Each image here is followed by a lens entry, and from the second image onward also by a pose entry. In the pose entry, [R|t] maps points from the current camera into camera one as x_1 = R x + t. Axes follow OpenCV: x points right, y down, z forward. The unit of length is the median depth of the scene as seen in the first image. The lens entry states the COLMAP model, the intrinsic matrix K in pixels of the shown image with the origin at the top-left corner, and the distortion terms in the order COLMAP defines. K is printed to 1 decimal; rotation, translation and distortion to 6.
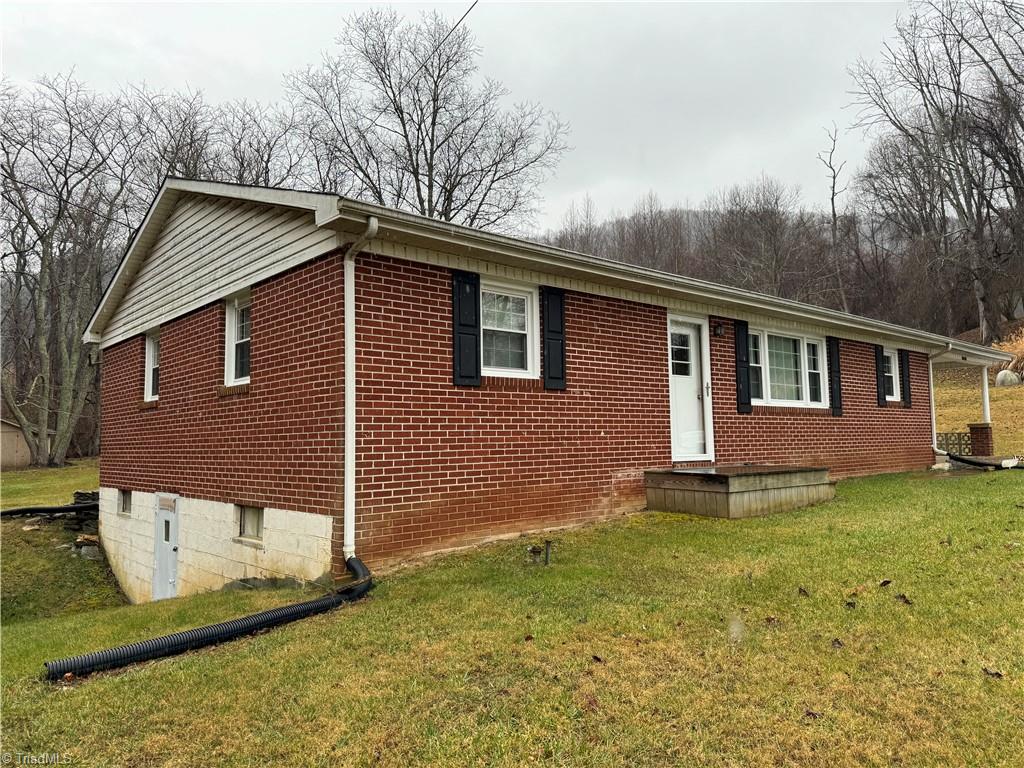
lens RADIAL K [[721.5, 0, 511.5], [0, 721.5, 386.3], [0, 0, 1]] dist [-0.009429, -0.000495]
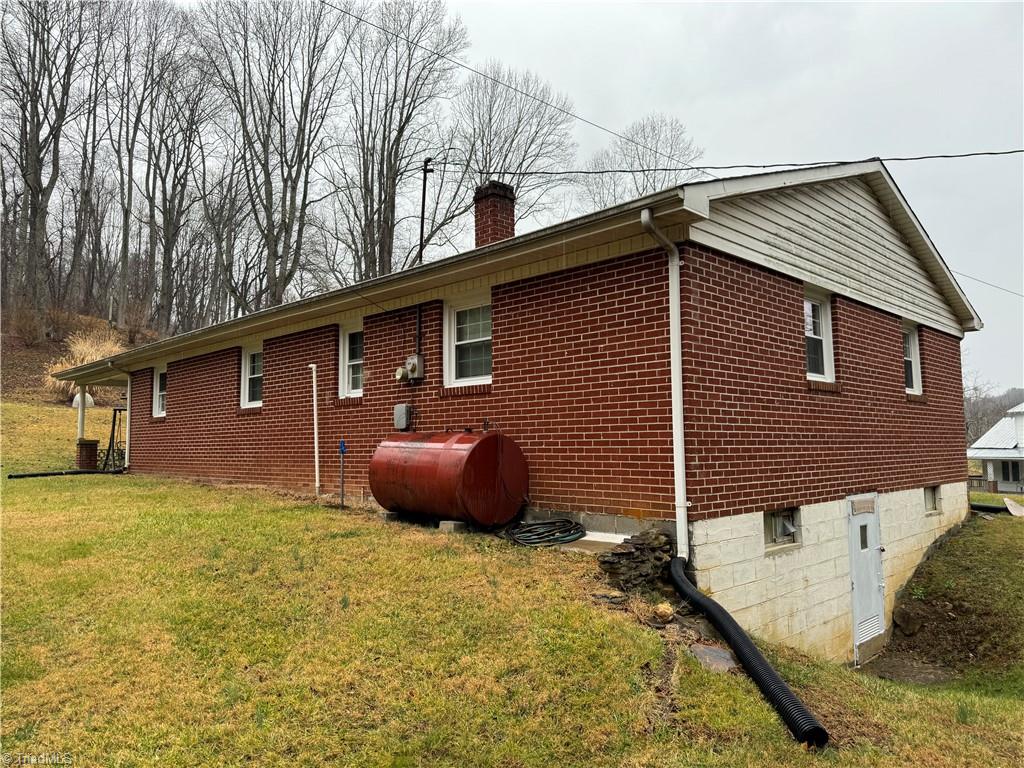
lens RADIAL K [[721.5, 0, 511.6], [0, 721.5, 382.9], [0, 0, 1]] dist [-0.009429, -0.000495]
pose [[-0.048305, 0.106669, 0.993120, -1.366157], [-0.072426, 0.991290, -0.109996, 0.143493], [-0.996203, -0.077241, -0.040159, 1.496128]]
